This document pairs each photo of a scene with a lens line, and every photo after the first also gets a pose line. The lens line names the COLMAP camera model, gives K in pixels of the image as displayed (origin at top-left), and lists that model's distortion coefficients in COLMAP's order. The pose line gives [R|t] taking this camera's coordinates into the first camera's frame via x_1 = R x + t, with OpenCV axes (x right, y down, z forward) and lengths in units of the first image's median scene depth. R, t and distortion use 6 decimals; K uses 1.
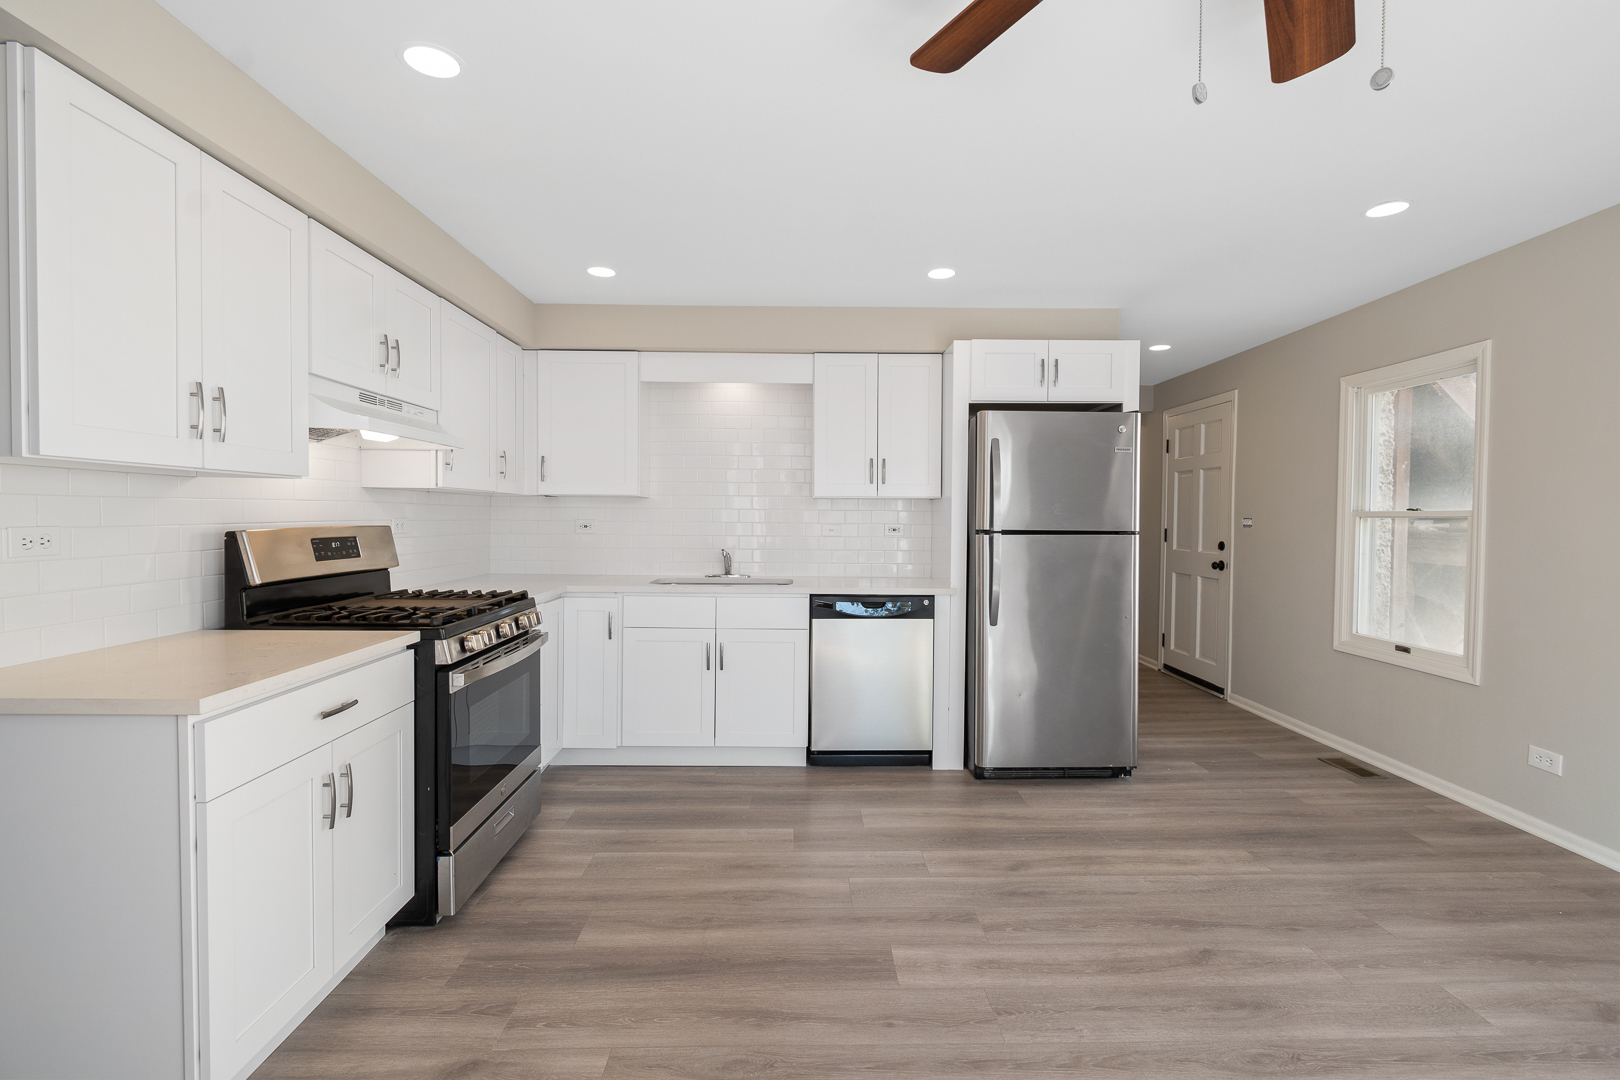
lens RADIAL K [[715.4, 0, 807.5], [0, 715.4, 537.2], [0, 0, 1]] dist [0.001914, -0.000063]
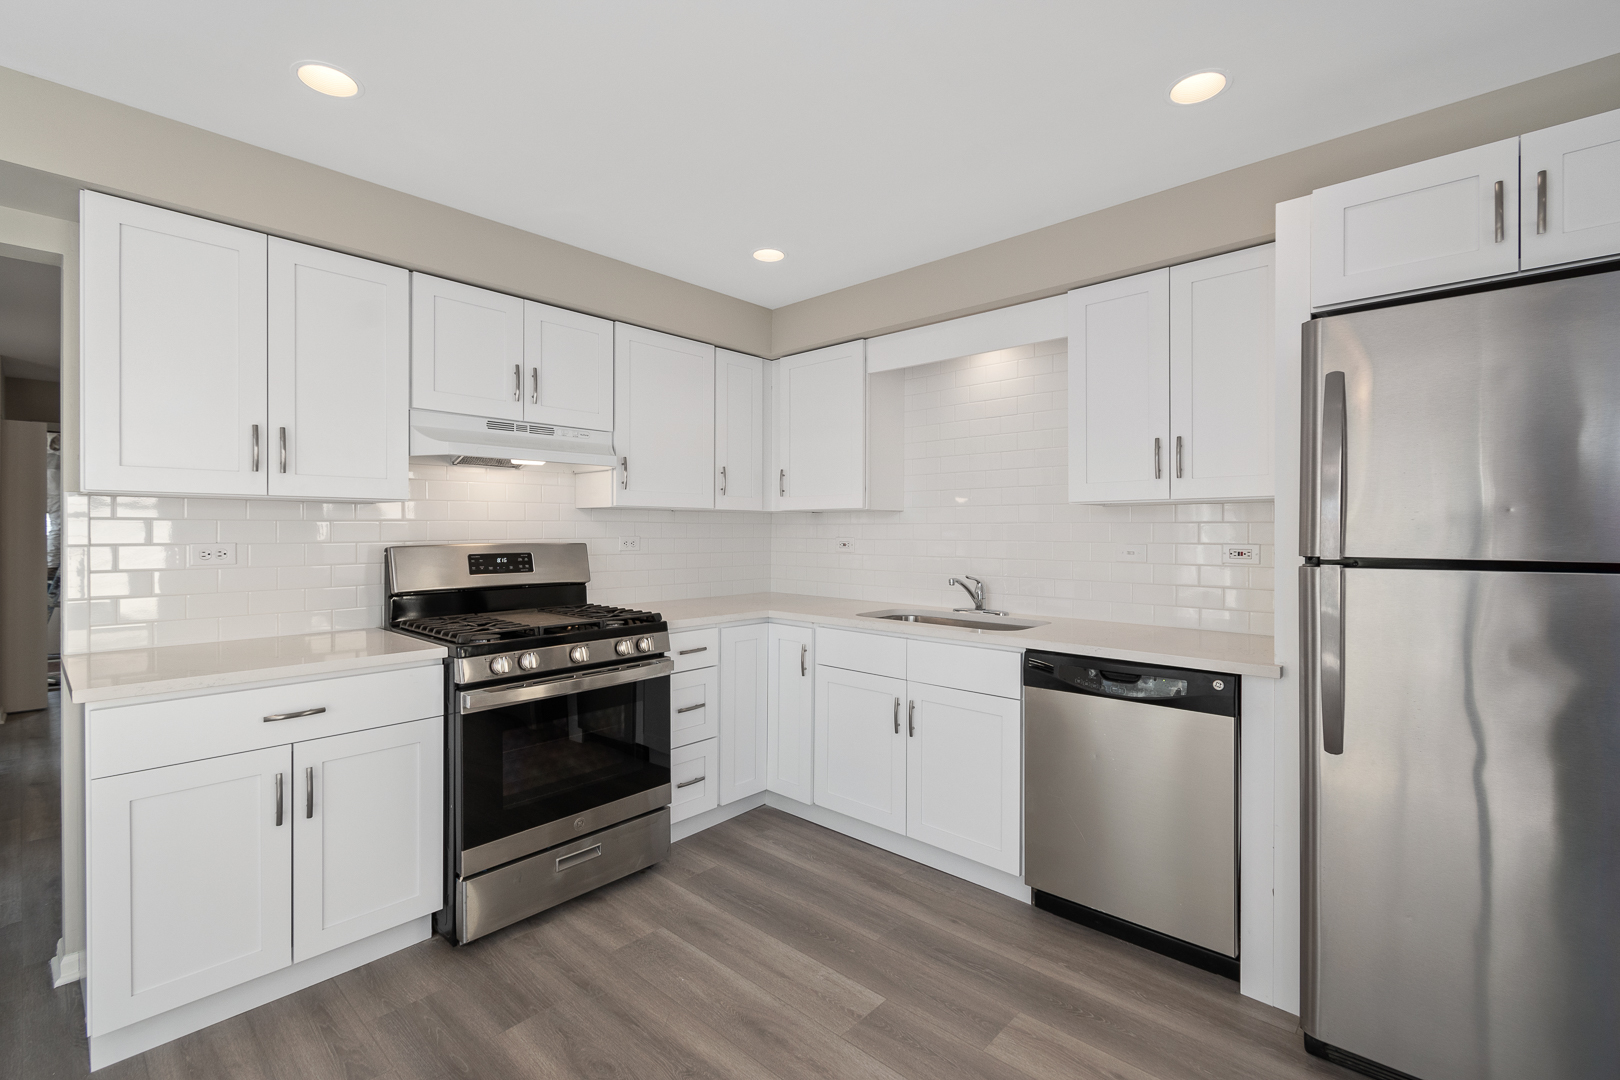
lens RADIAL K [[711.3, 0, 806.4], [0, 711.3, 534.2], [0, 0, 1]] dist [0.000225, -0.000596]
pose [[0.723814, -0.003506, -0.689986, 0.397737], [-0.015926, 0.999636, -0.021786, -0.012031], [0.689811, 0.026757, 0.723494, 0.469124]]
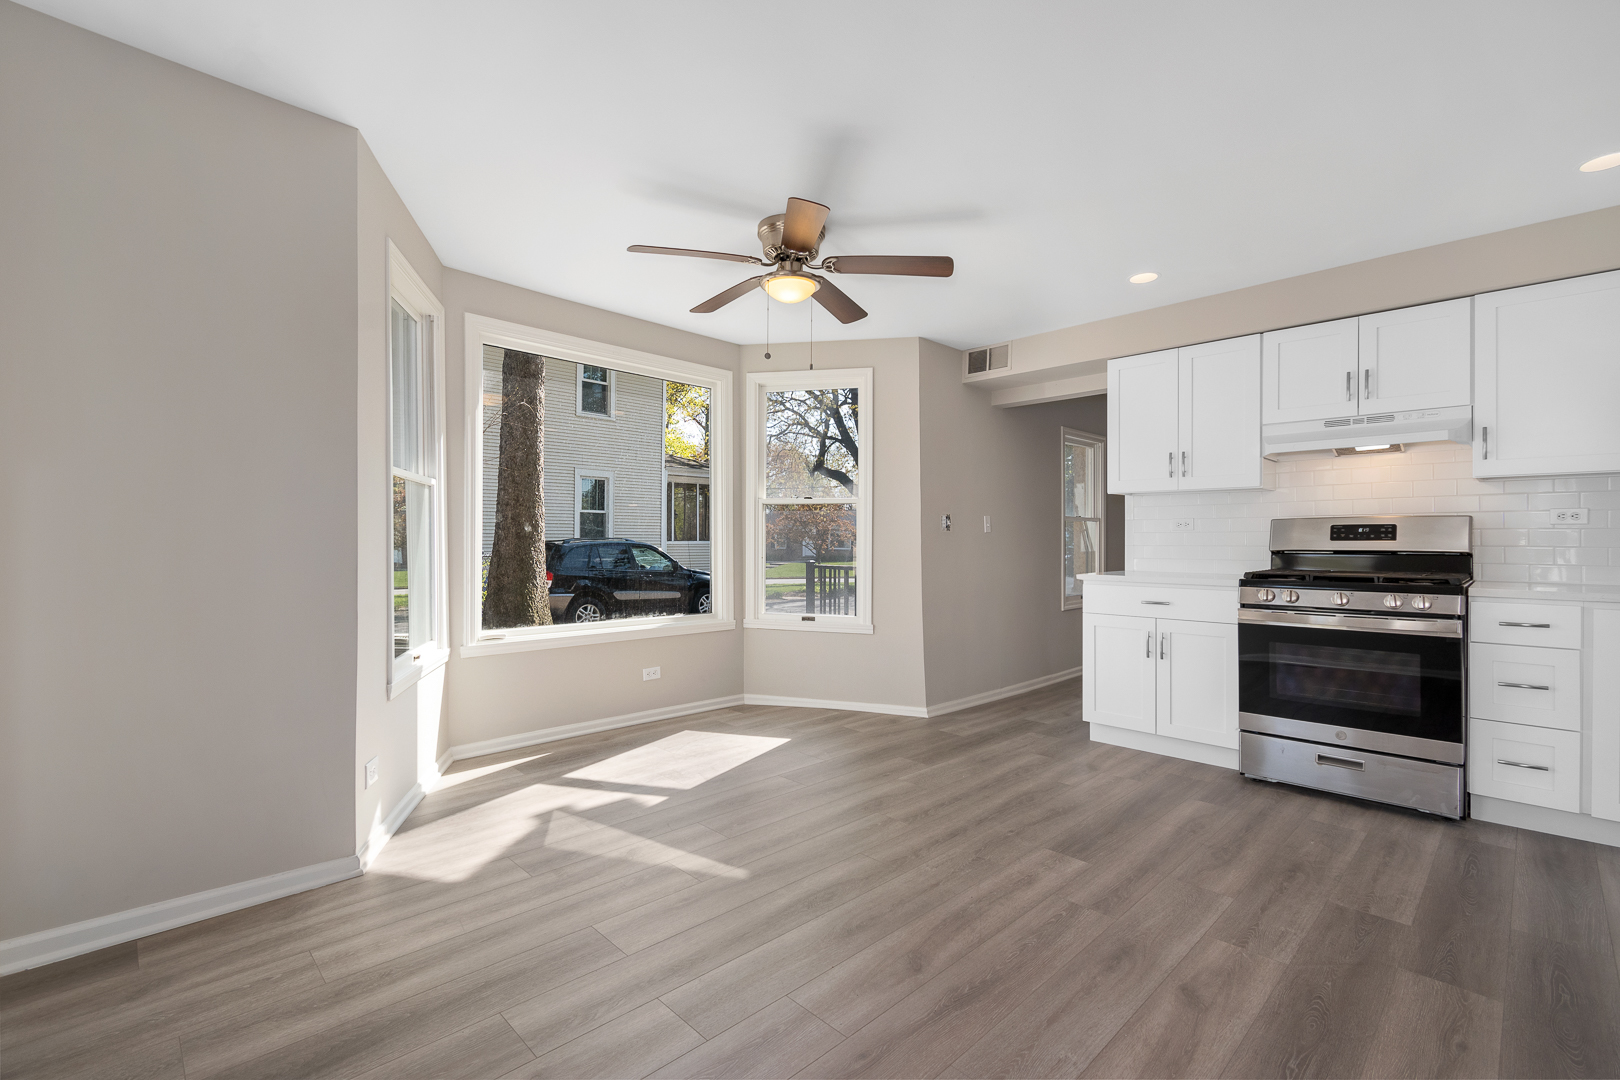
lens RADIAL K [[715.4, 0, 807.5], [0, 715.4, 537.2], [0, 0, 1]] dist [0.001914, -0.000063]
pose [[-0.724781, -0.012451, -0.688866, 0.929736], [-0.029432, 0.999484, 0.012900, 0.033671], [0.688350, 0.029624, -0.724774, 1.123000]]
